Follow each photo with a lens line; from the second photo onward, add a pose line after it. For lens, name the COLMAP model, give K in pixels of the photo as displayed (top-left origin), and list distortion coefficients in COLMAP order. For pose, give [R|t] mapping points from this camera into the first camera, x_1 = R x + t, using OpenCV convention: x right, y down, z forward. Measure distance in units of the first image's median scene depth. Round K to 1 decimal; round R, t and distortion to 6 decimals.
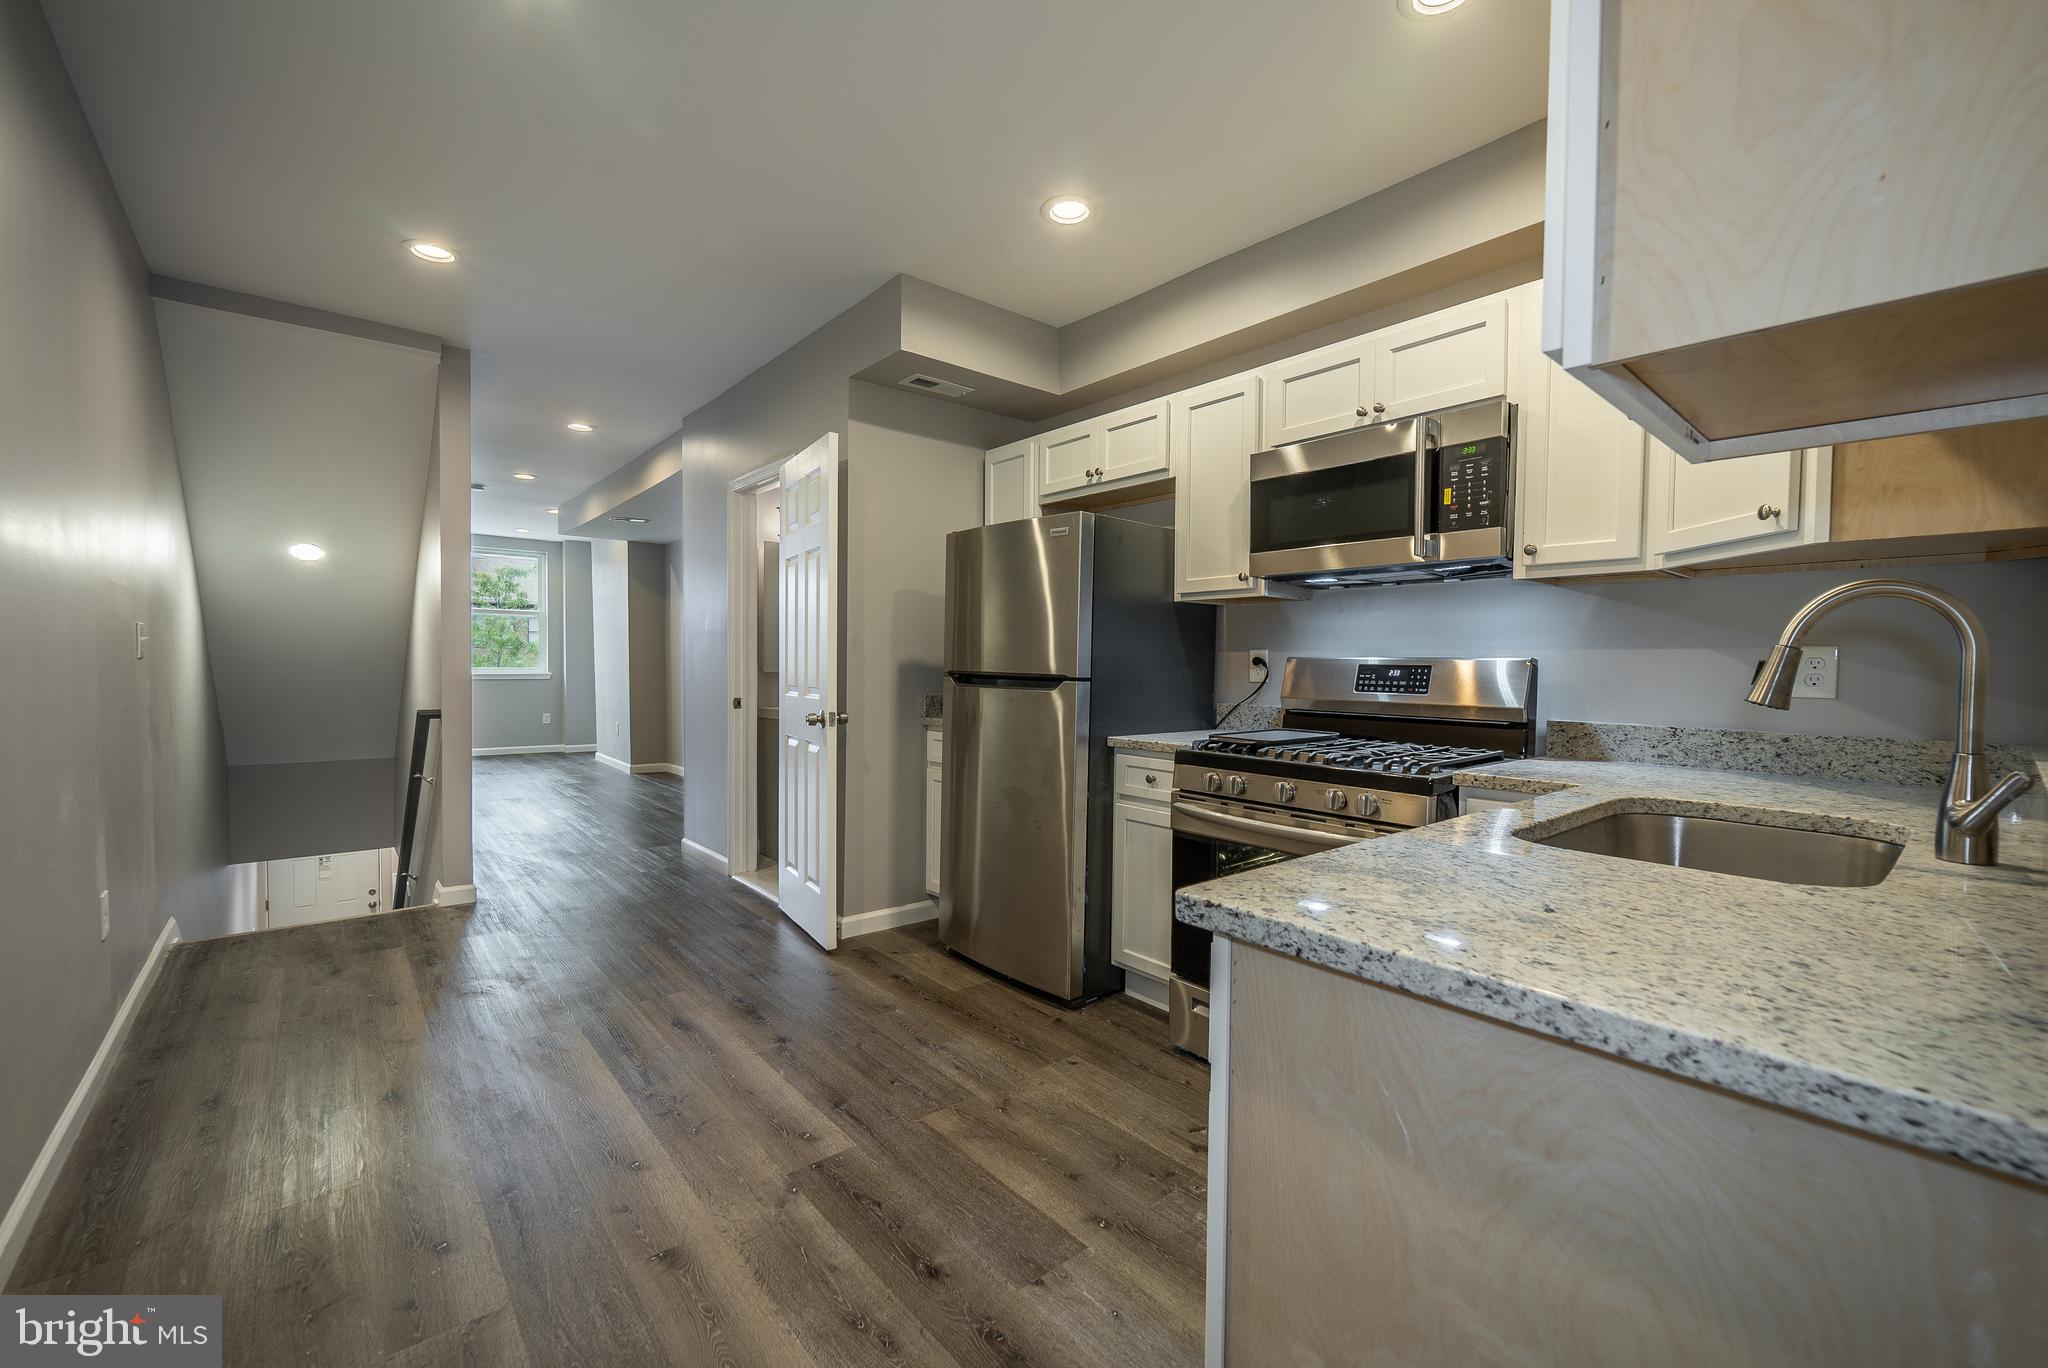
lens RADIAL K [[832.2, 0, 1025.5], [0, 832.2, 683.9], [0, 0, 1]] dist [-0.001954, -0.001273]
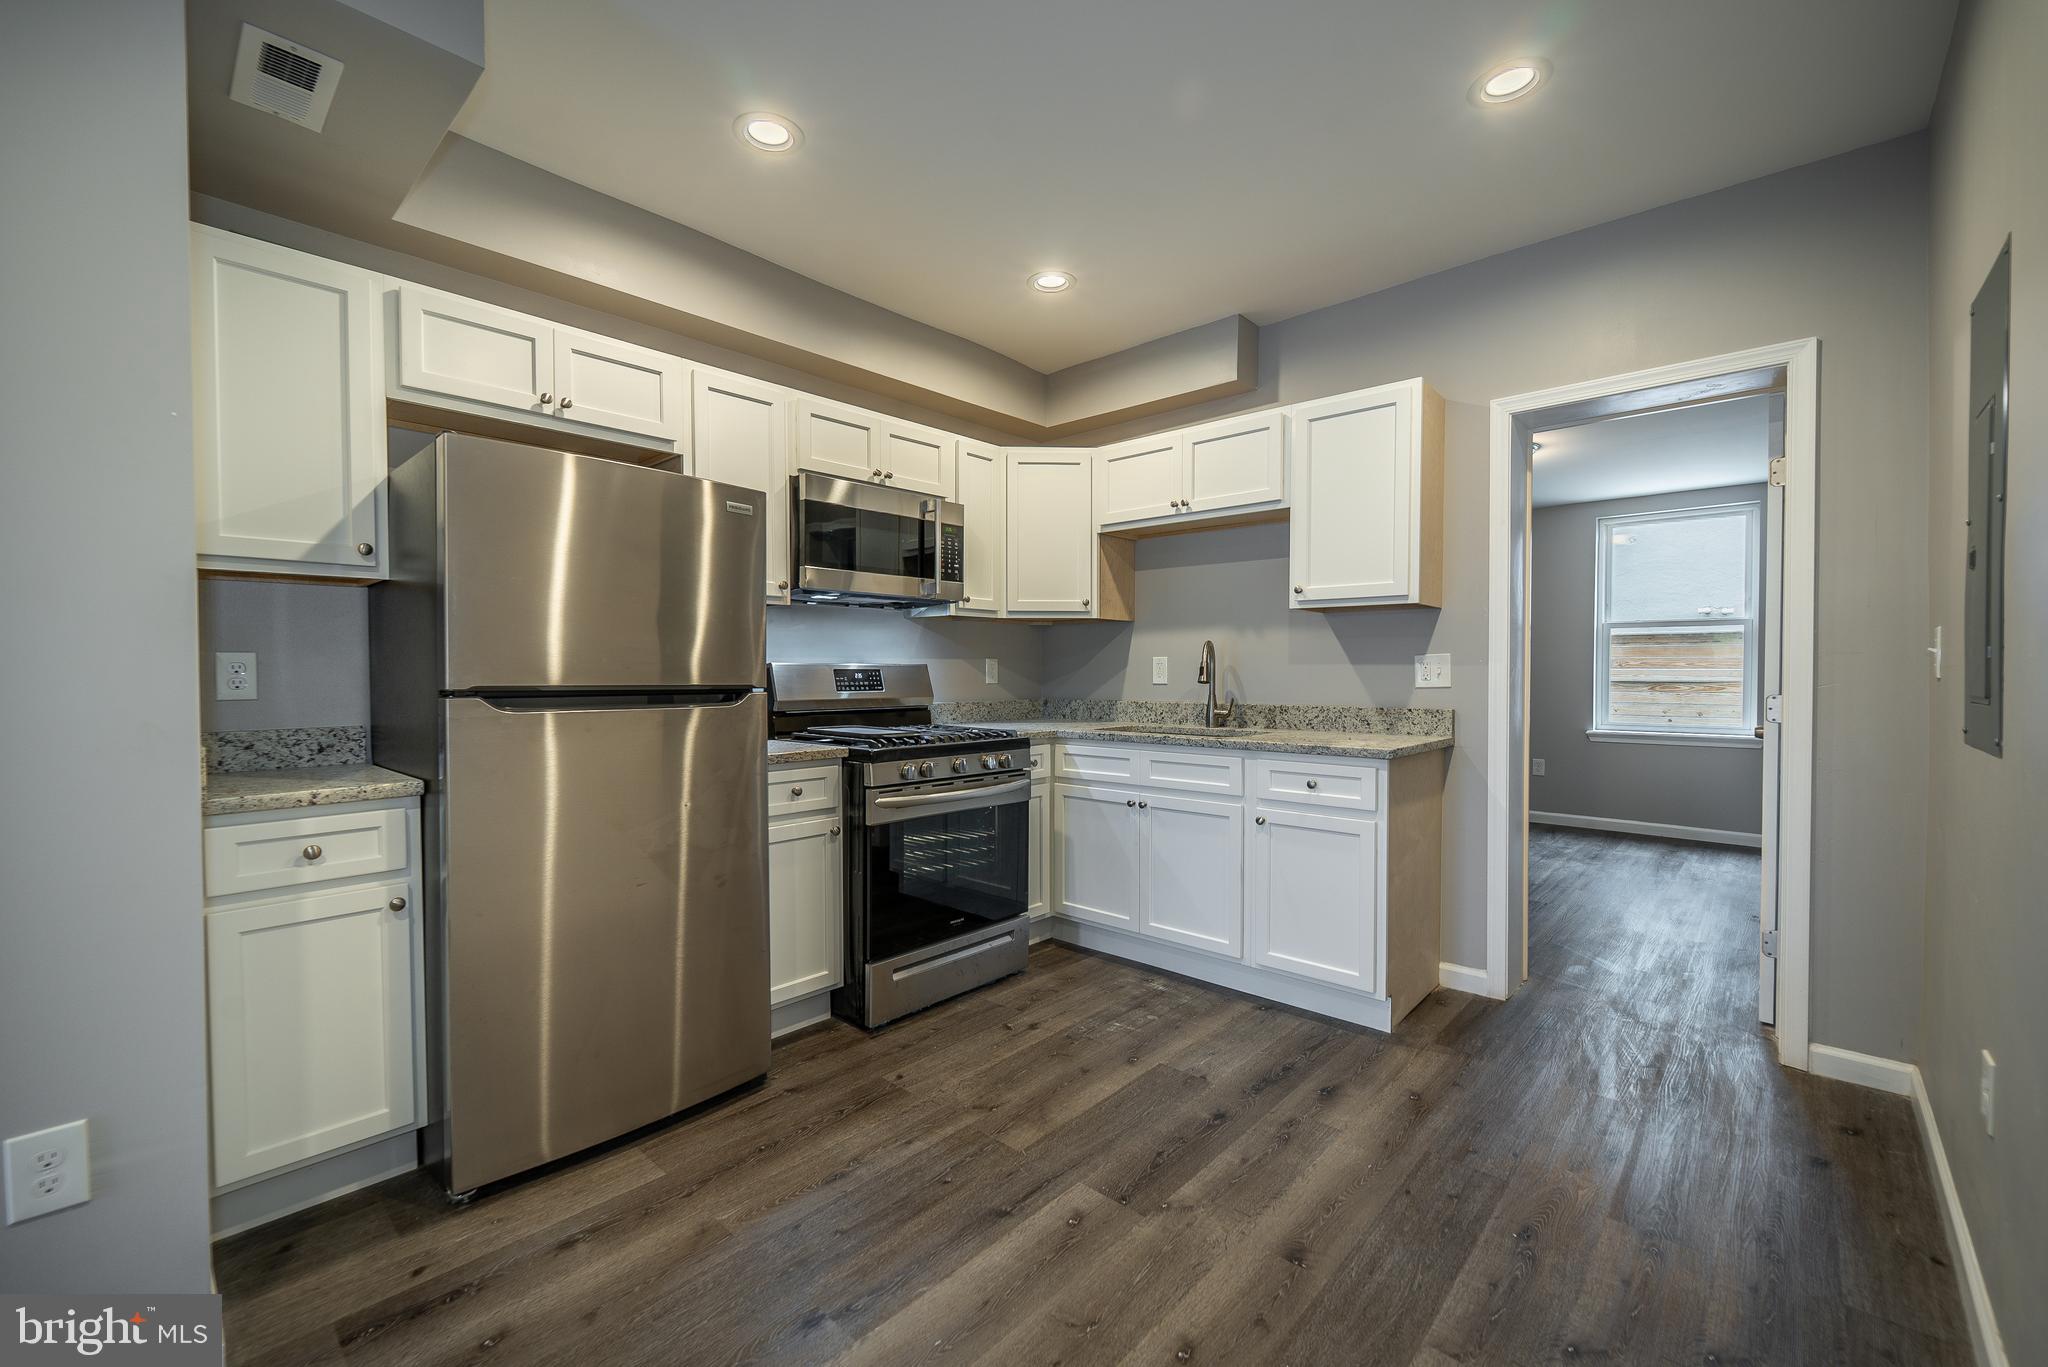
lens RADIAL K [[832.2, 0, 1025.5], [0, 832.2, 683.4], [0, 0, 1]] dist [-0.001954, -0.001273]
pose [[-0.125459, -0.025310, 0.991776, -0.966820], [0.024641, 0.999287, 0.028619, -0.035212], [-0.991793, 0.028028, -0.124746, 1.005176]]
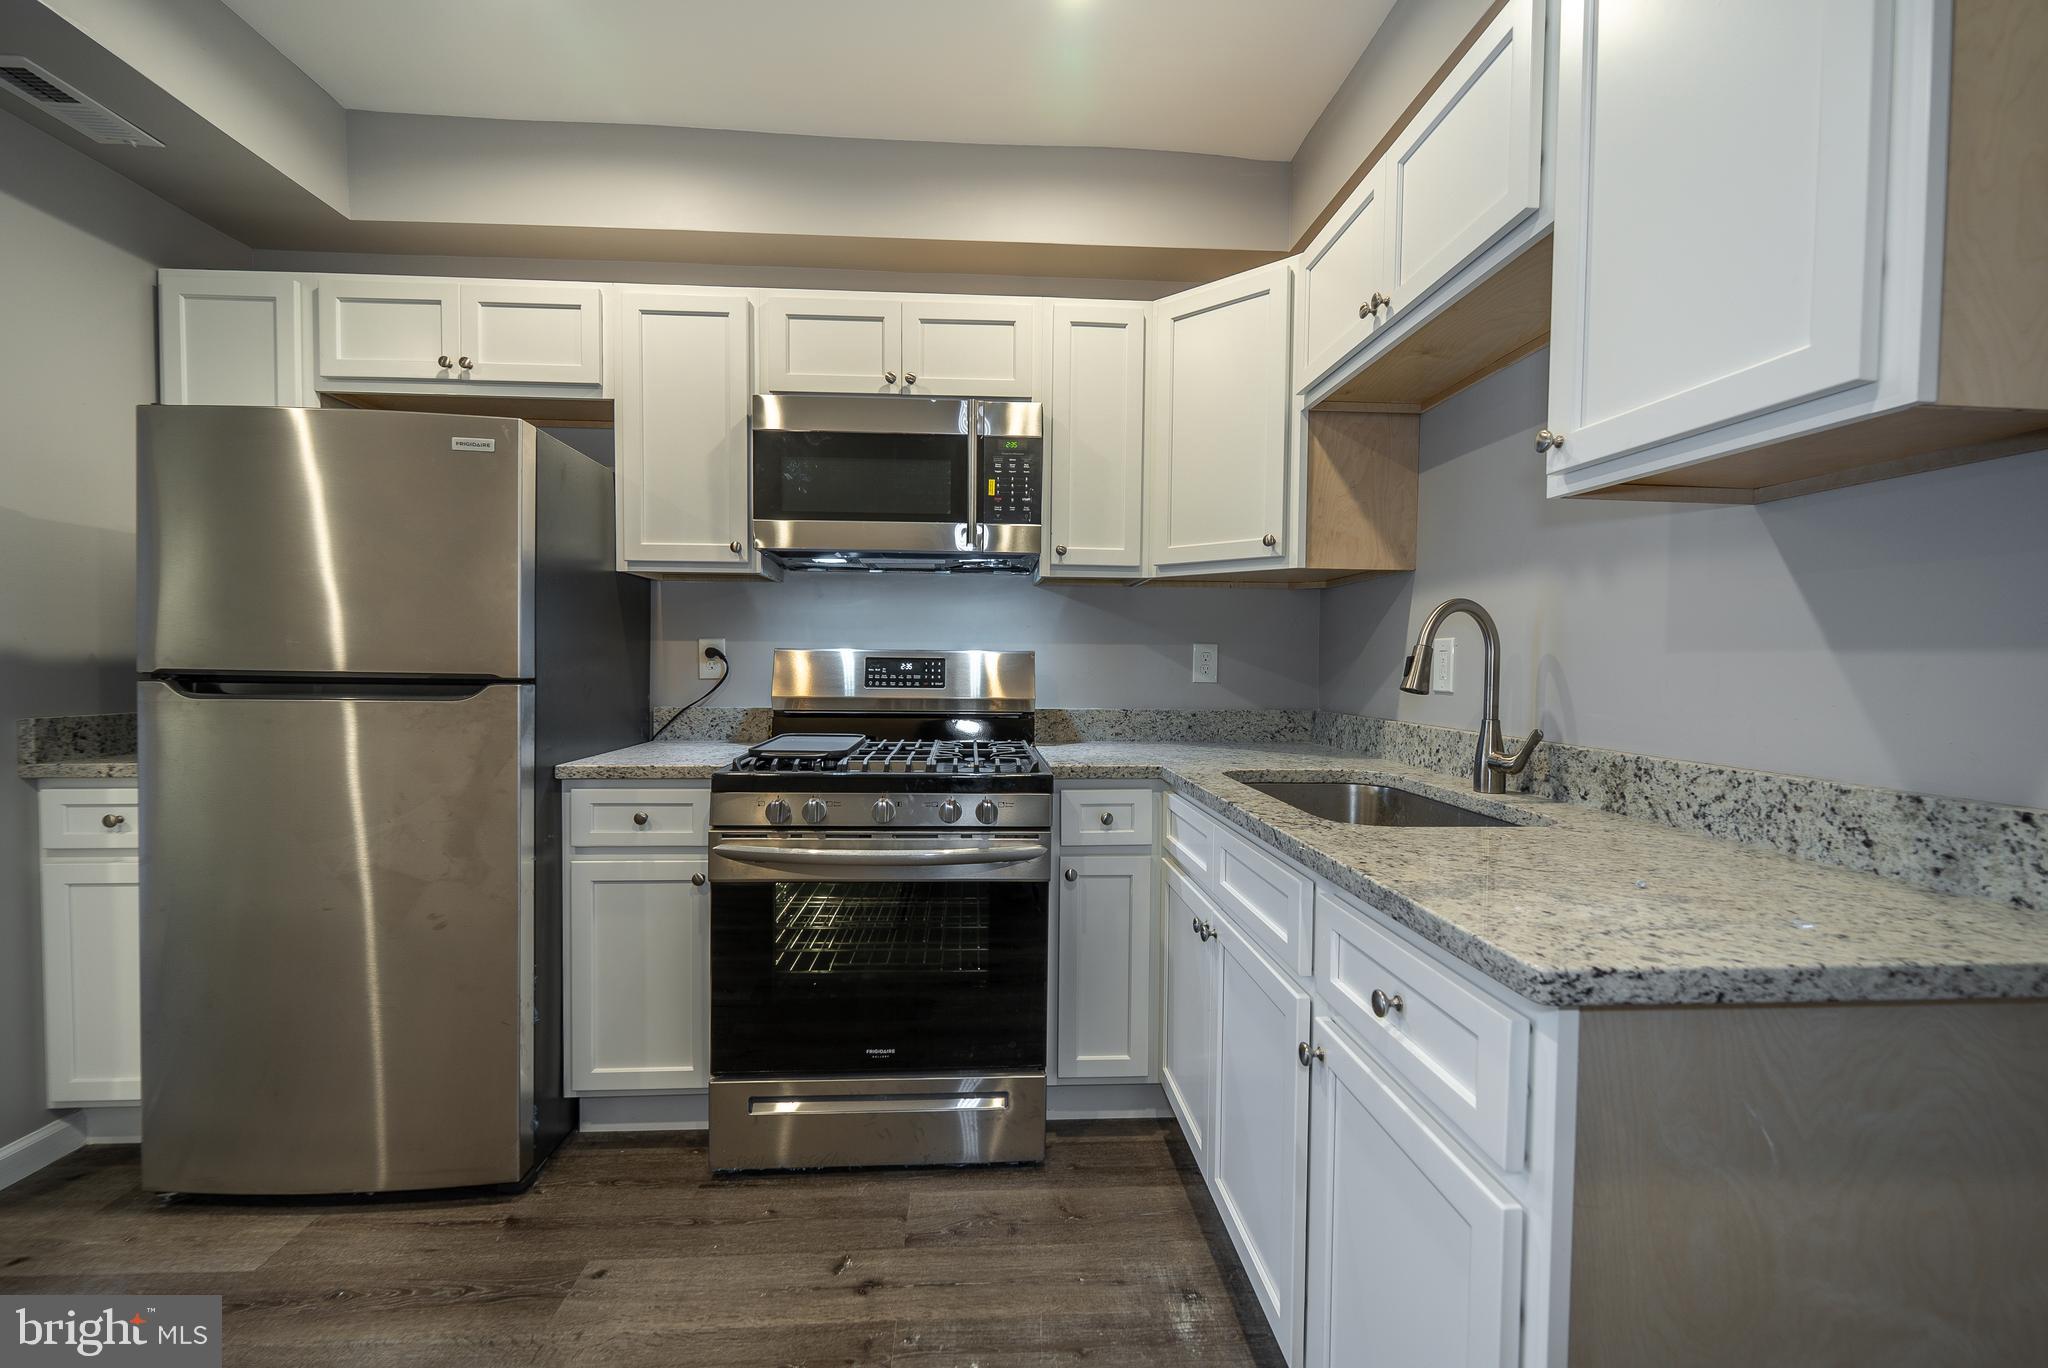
lens RADIAL K [[847.9, 0, 1024.0], [0, 847.9, 684.0], [0, 0, 1]] dist [-0.001451, -0.000562]
pose [[0.598644, -0.026752, 0.800568, -0.271971], [0.016983, 0.999641, 0.020705, -0.011930], [-0.800835, 0.001201, 0.598884, 0.354948]]
